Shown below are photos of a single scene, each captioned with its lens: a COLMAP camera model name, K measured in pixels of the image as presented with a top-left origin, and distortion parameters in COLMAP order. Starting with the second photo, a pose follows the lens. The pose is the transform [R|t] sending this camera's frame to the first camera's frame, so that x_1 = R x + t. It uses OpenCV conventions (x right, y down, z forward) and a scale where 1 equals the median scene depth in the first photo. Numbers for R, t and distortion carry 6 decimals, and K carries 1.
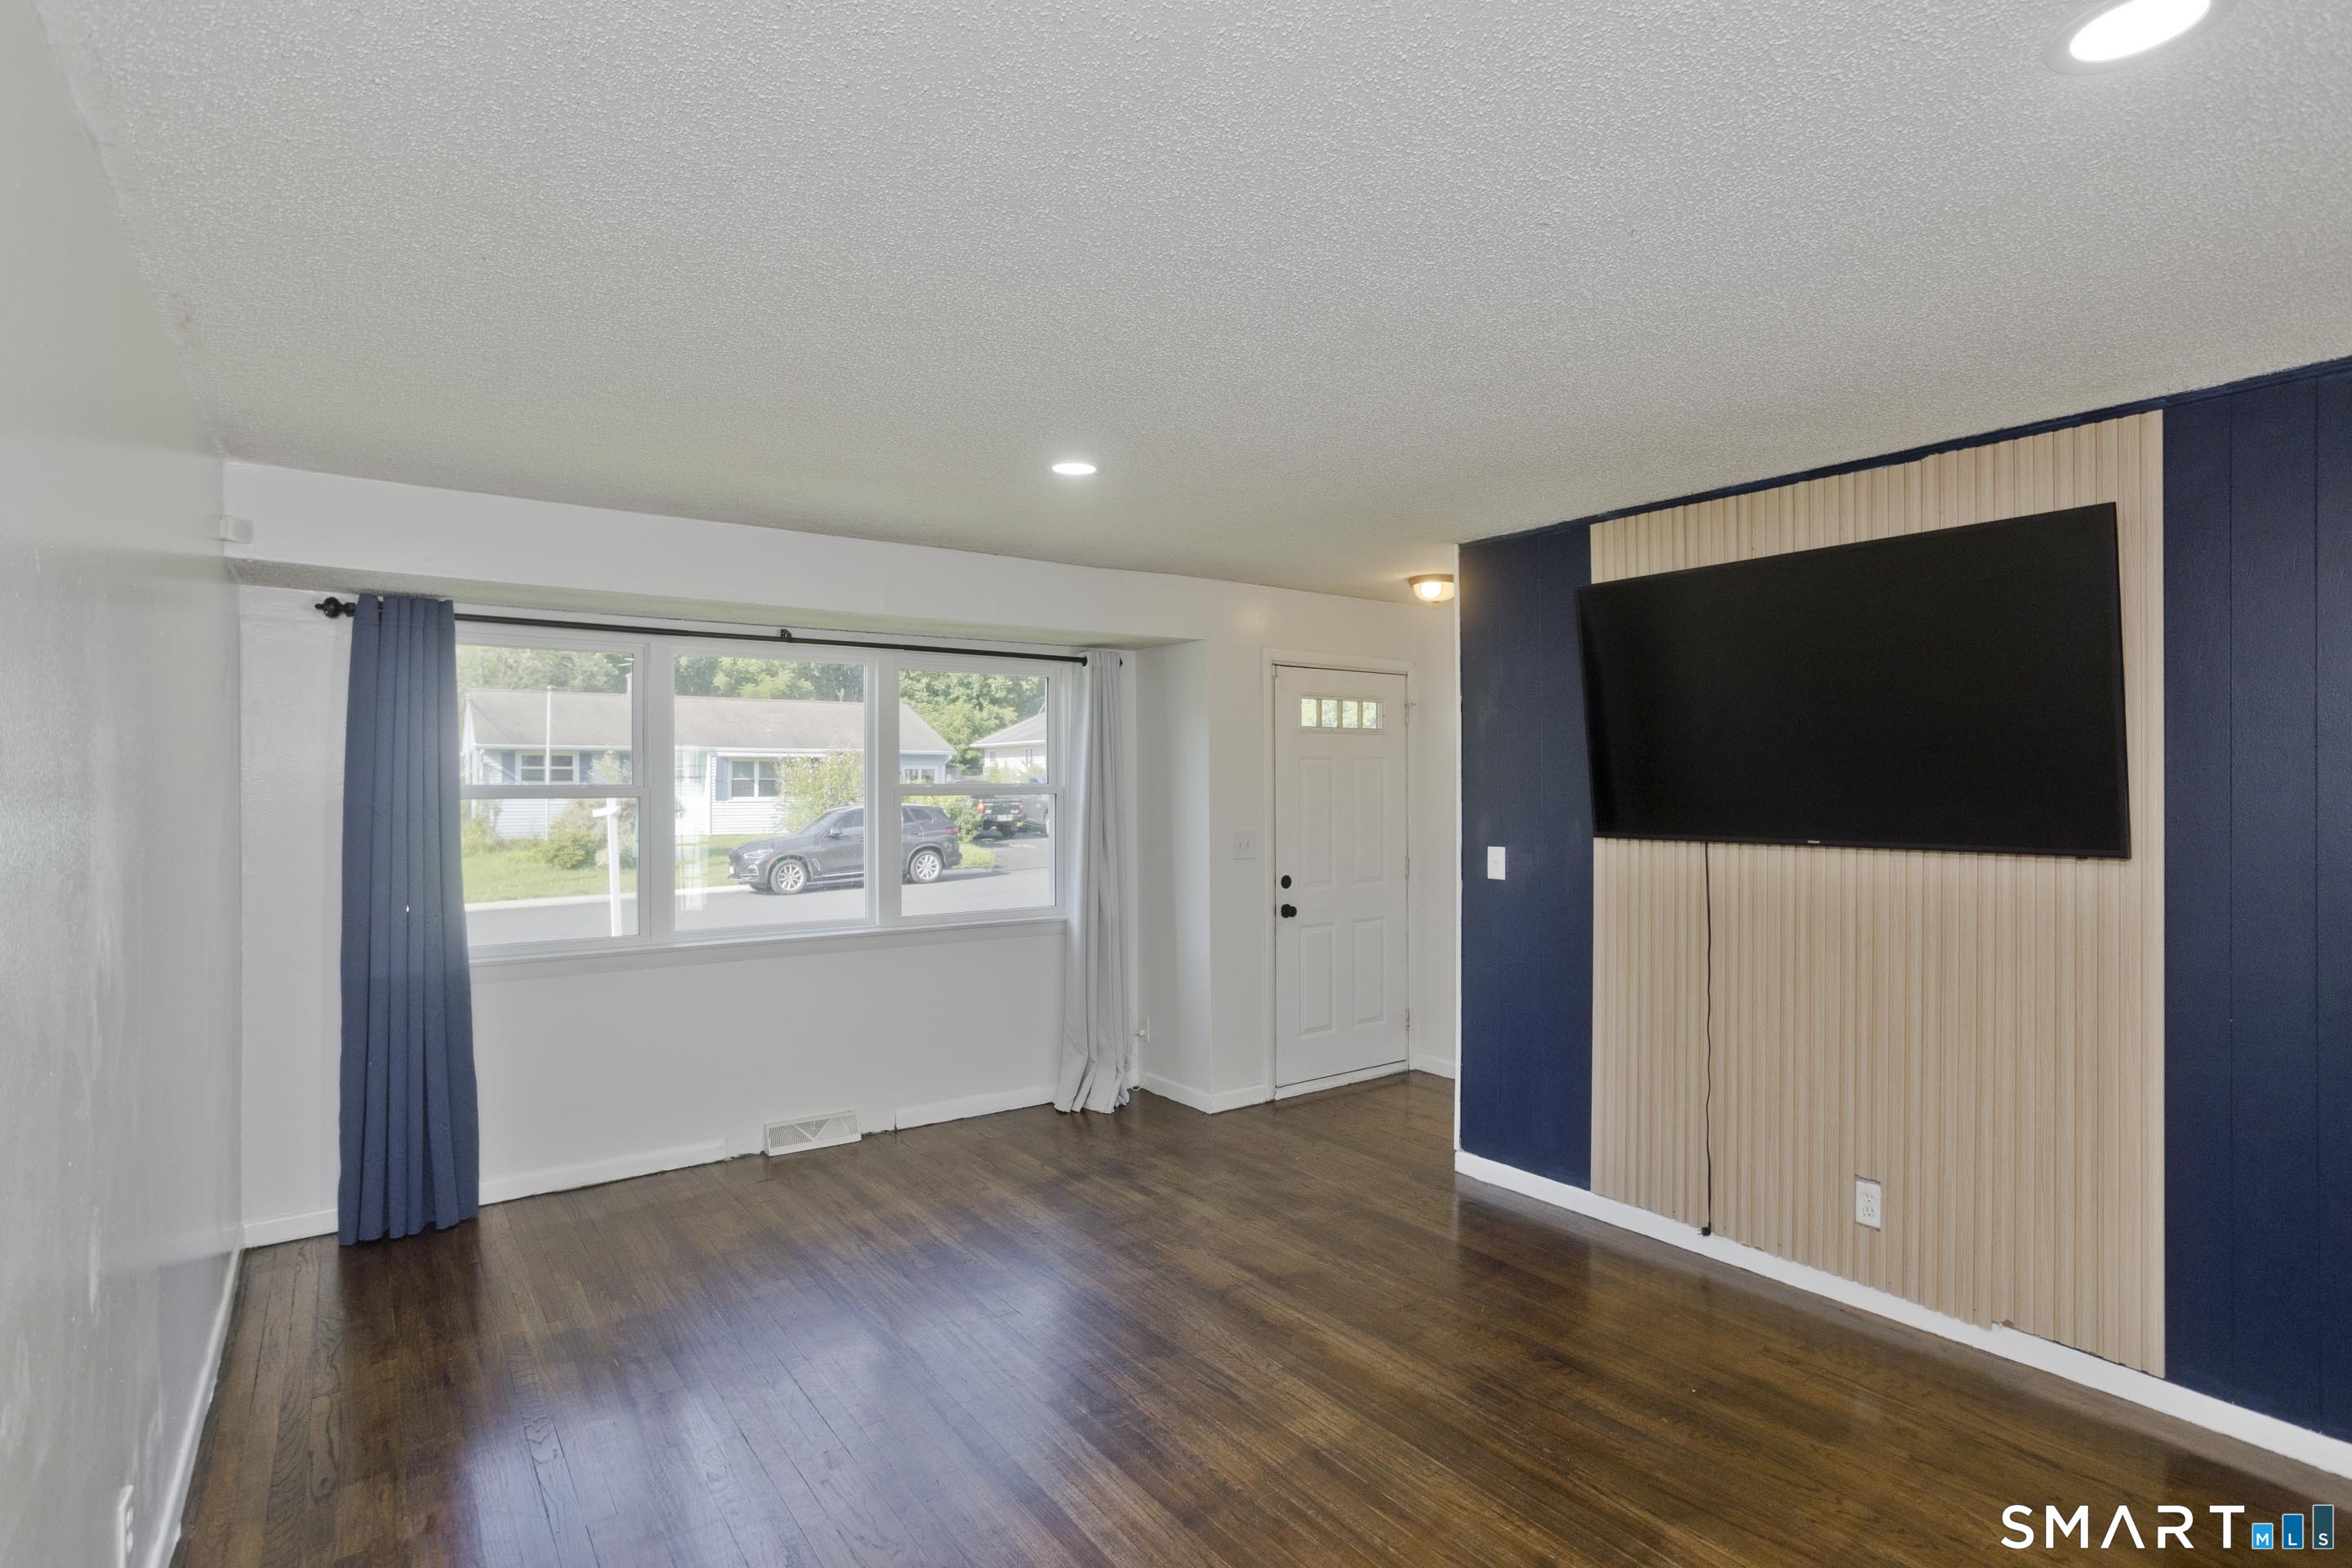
lens RADIAL K [[1135.1, 0, 1176.0], [0, 1135.1, 784.0], [0, 0, 1]] dist [-0.050403, 0.032426]
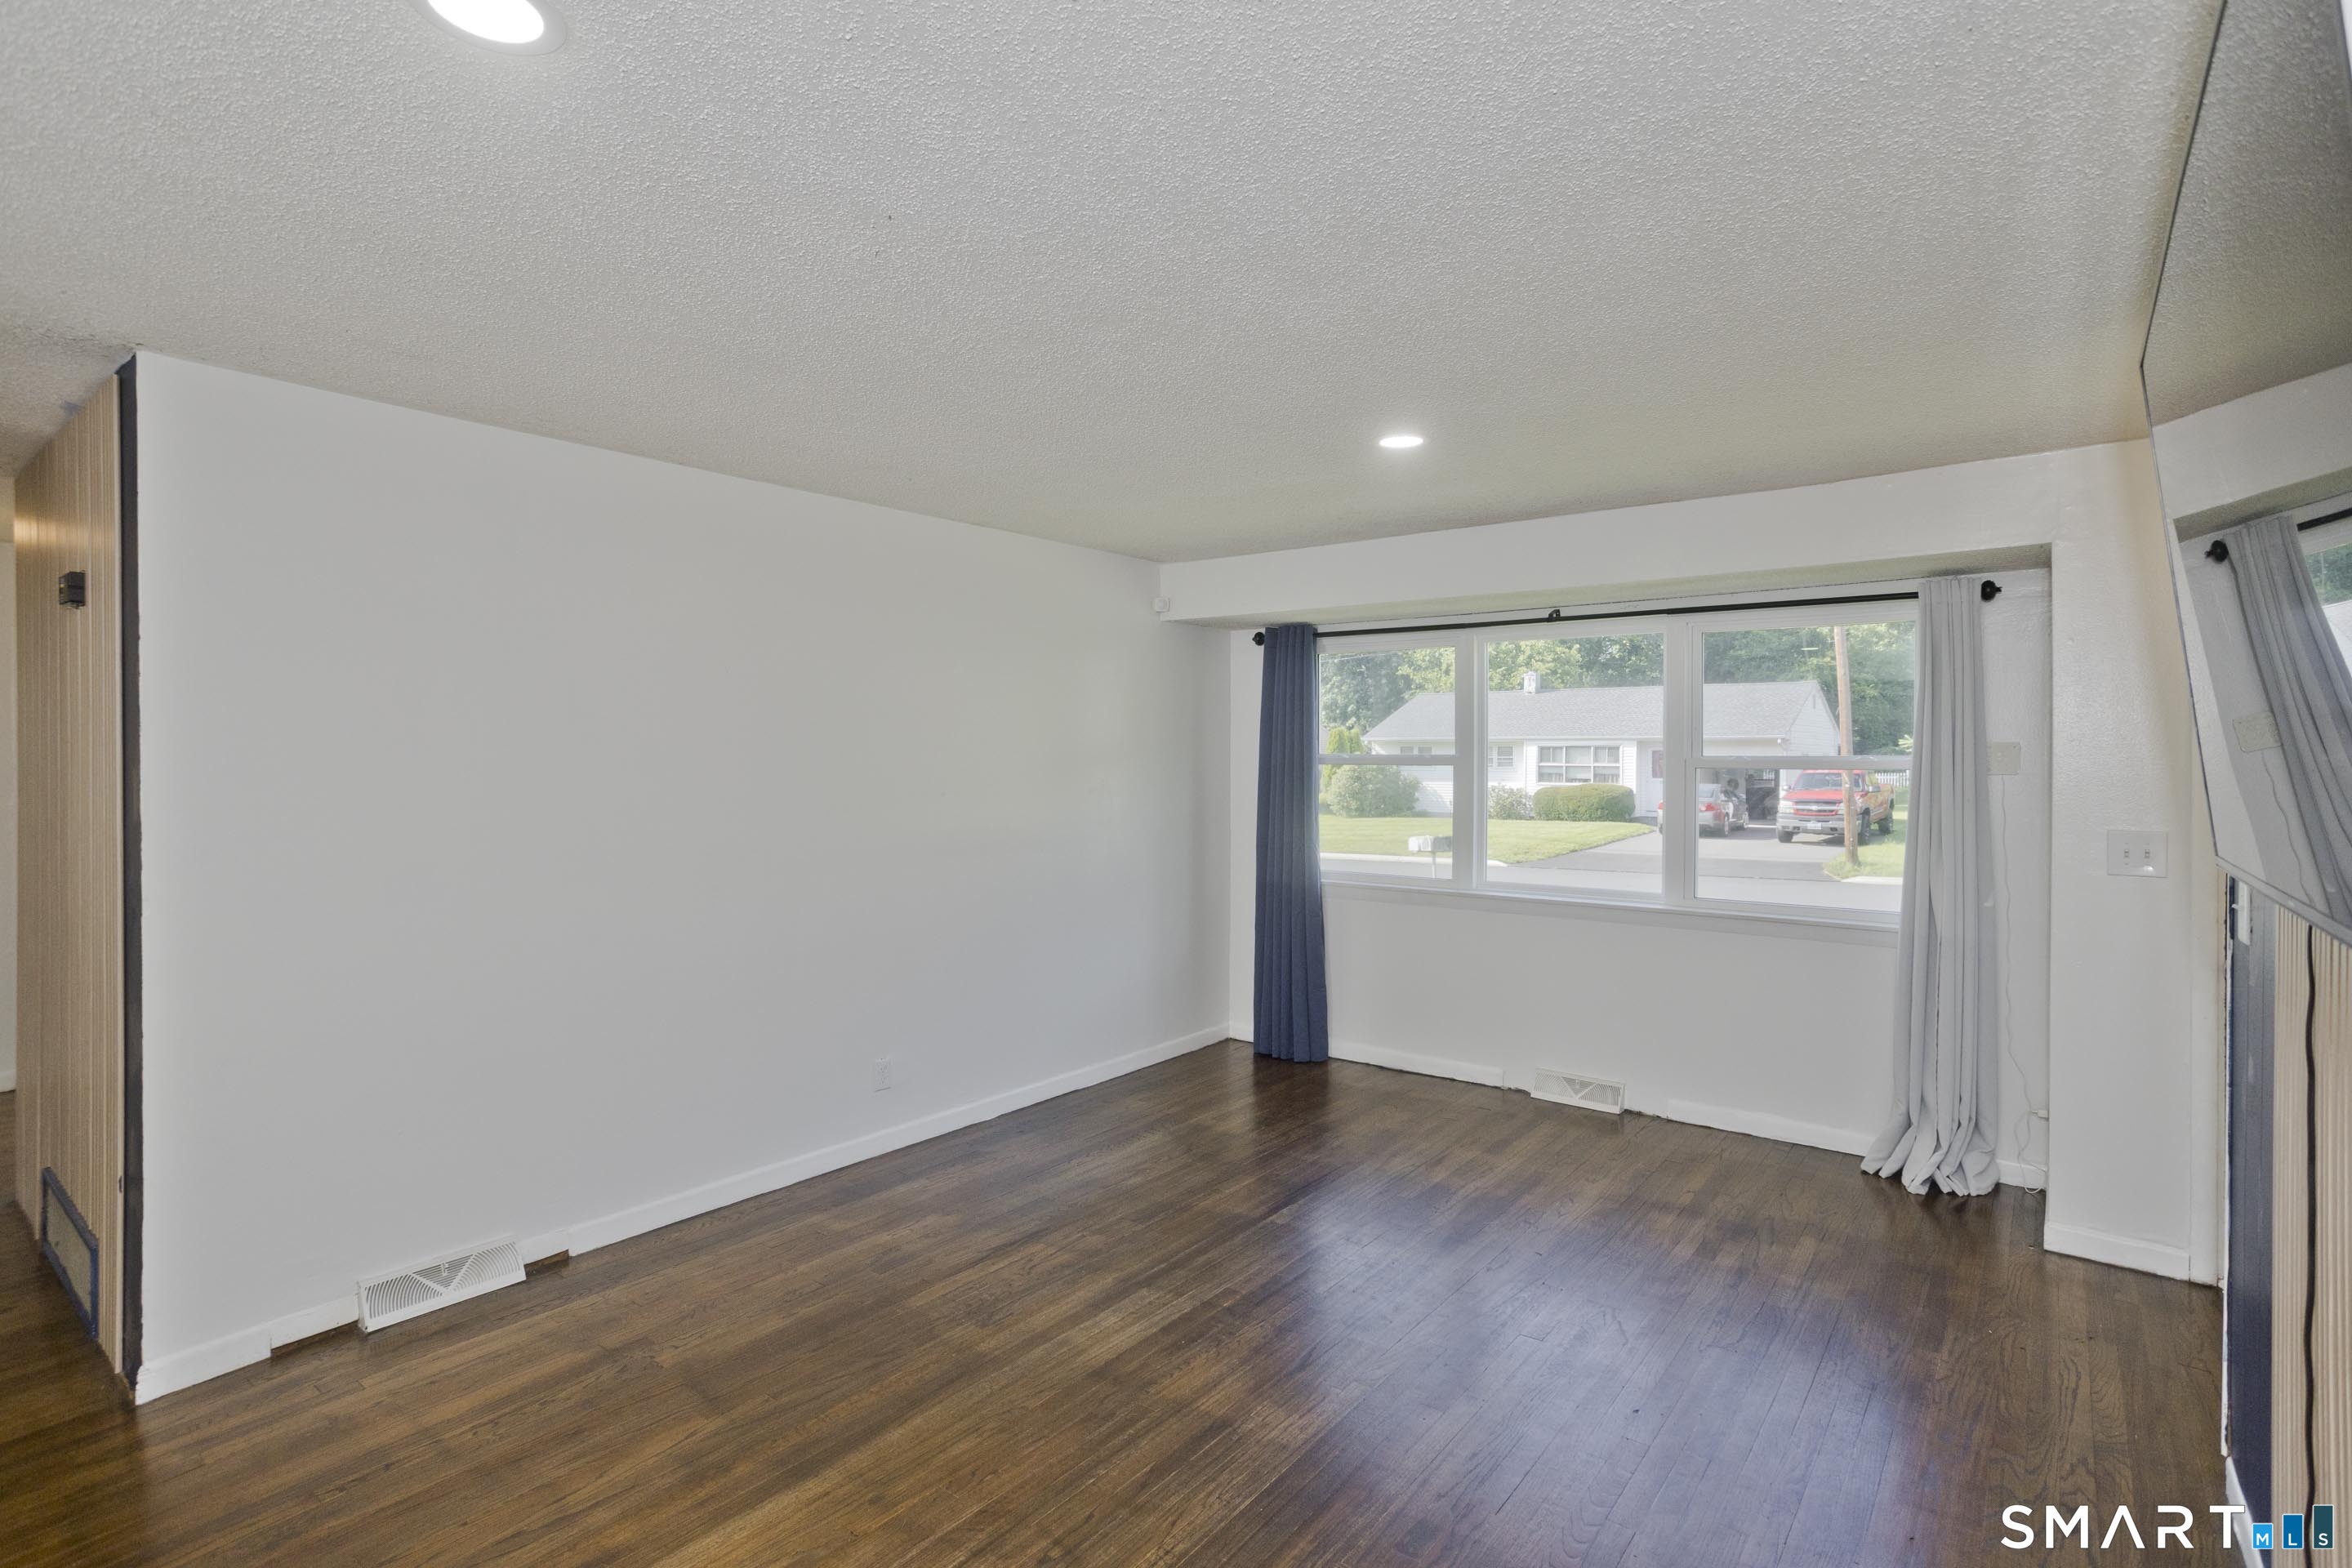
lens RADIAL K [[1120.9, 0, 1202.4], [0, 1120.9, 791.8], [0, 0, 1]] dist [-0.051540, 0.032782]
pose [[0.291196, 0.030744, -0.956169, 0.663549], [-0.003941, 0.999514, 0.030937, 0.003135], [0.956655, -0.005241, 0.291175, 0.443969]]
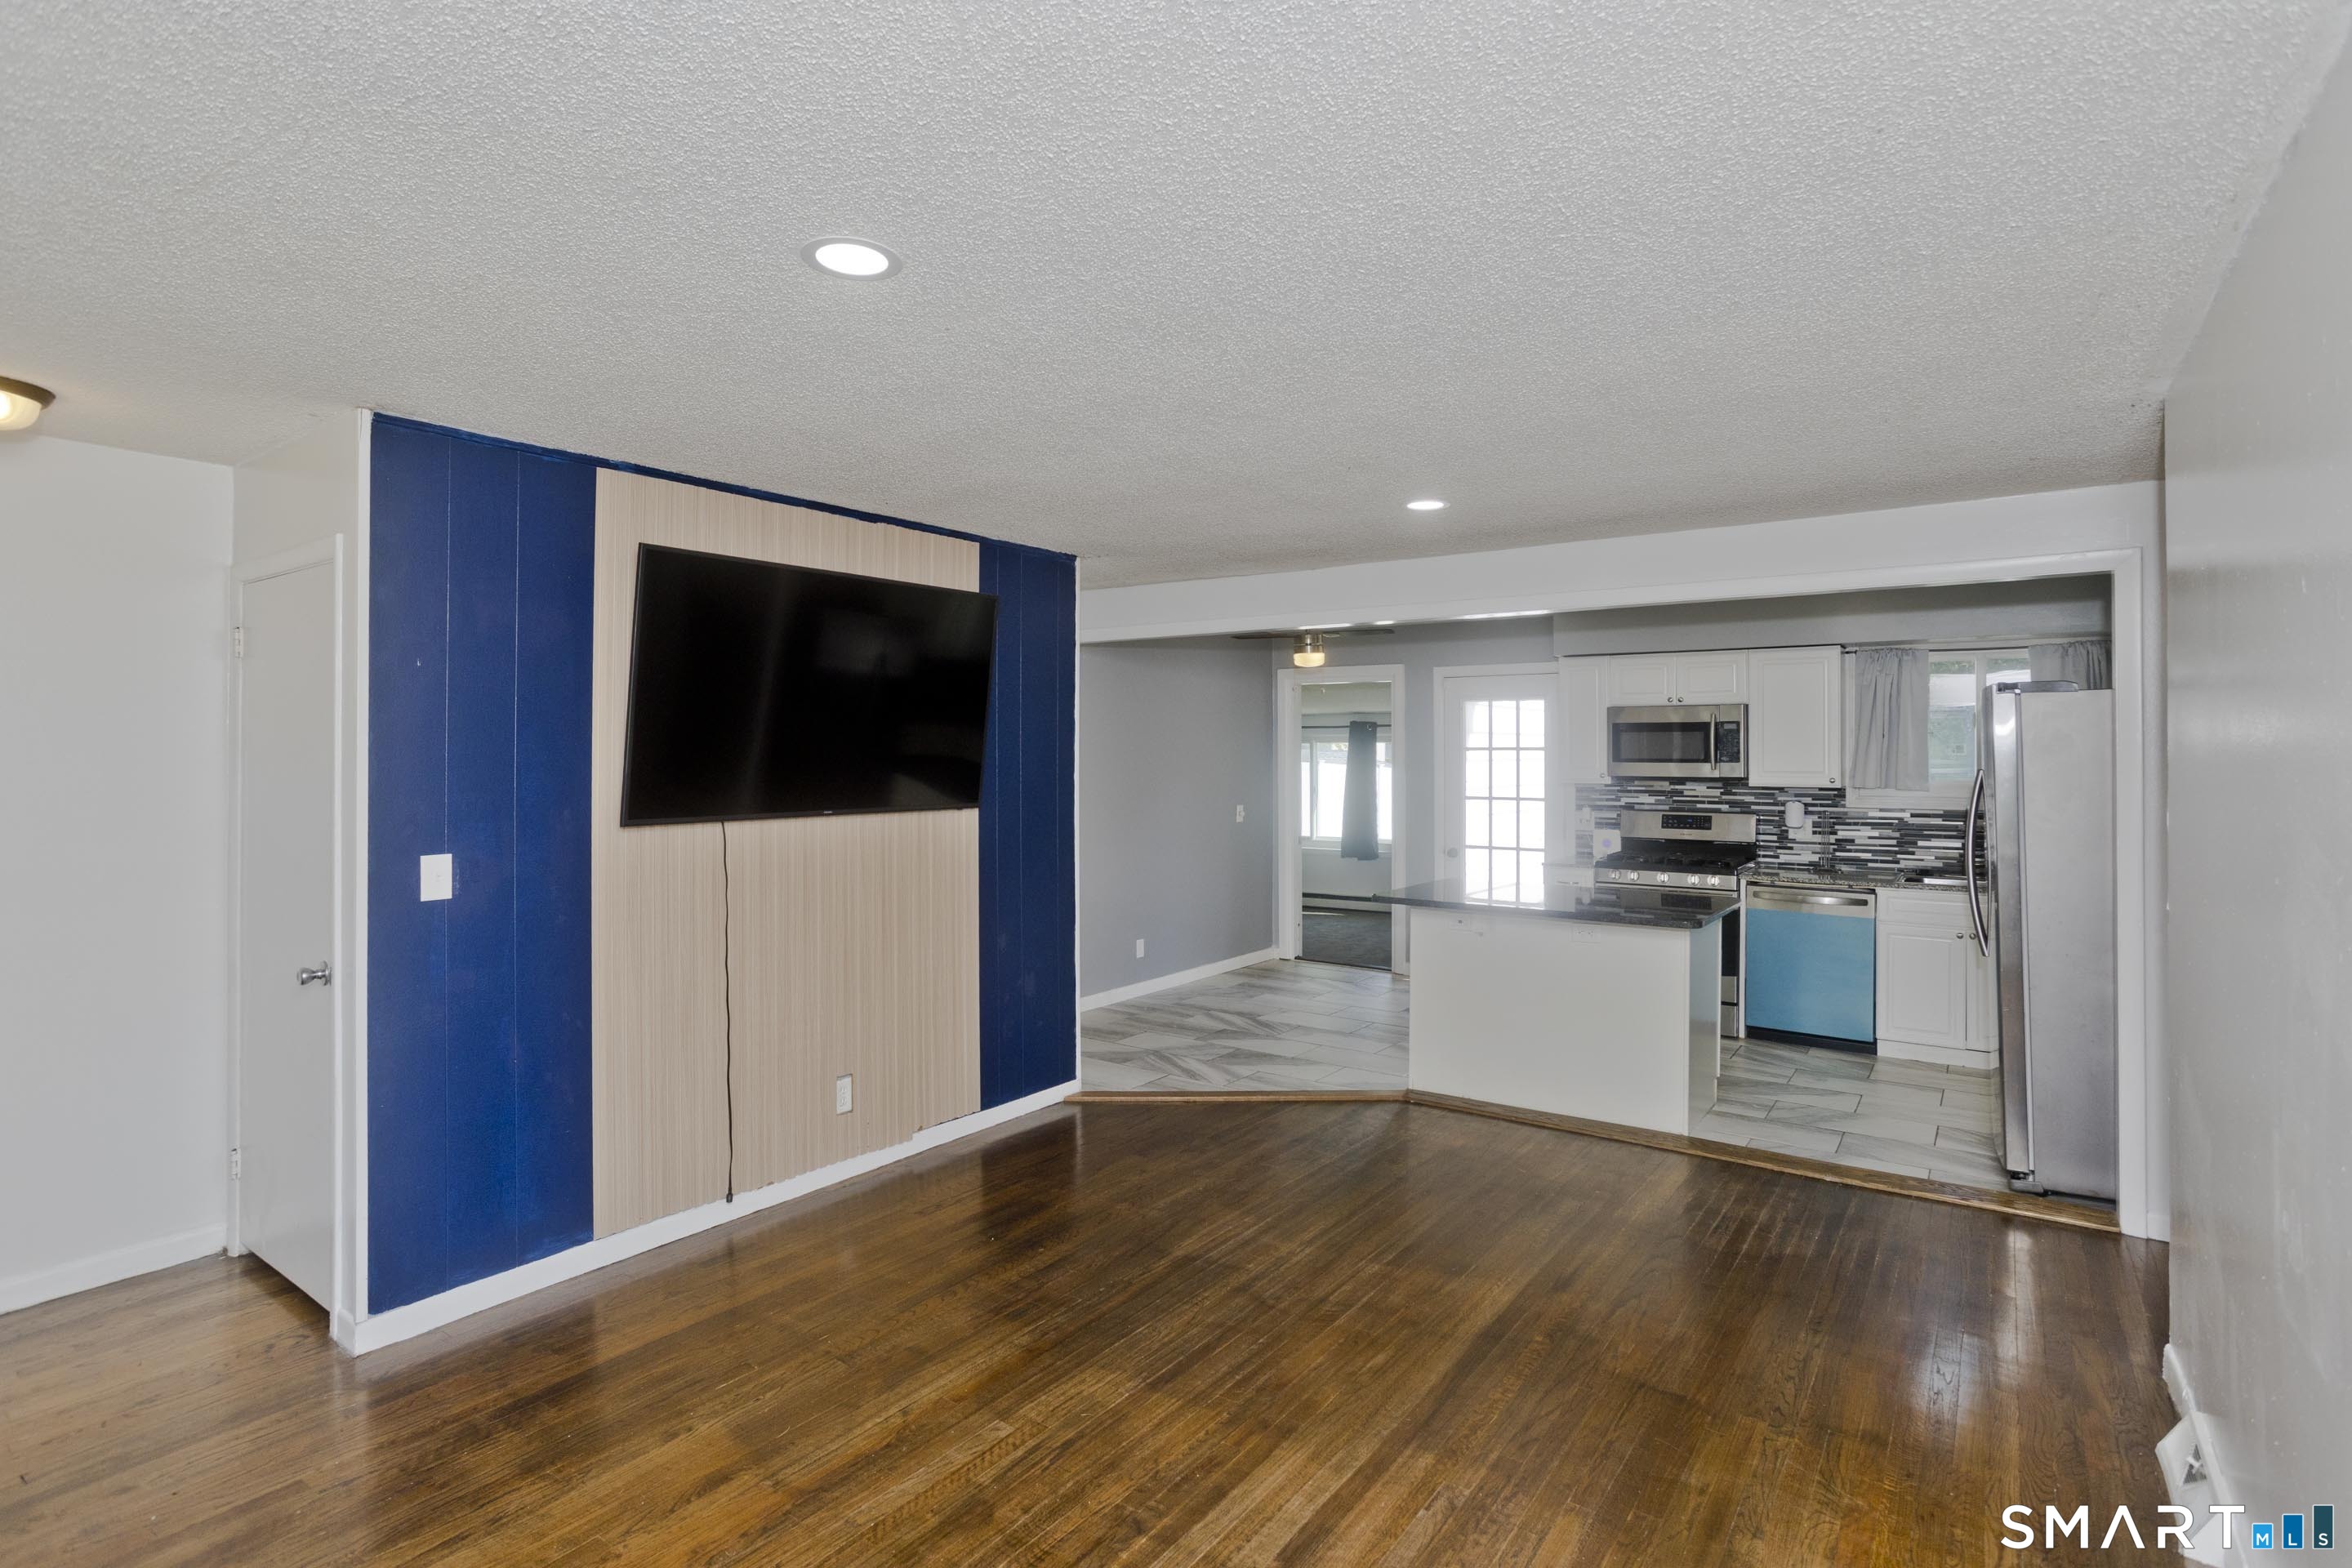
lens RADIAL K [[1163.1, 0, 1183.6], [0, 1163.1, 733.8], [0, 0, 1]] dist [-0.052213, 0.034401]
pose [[-0.307130, 0.017599, 0.951505, -0.608036], [0.002818, 0.999841, -0.017583, -0.008105], [-0.951663, -0.002719, -0.307131, 0.837462]]
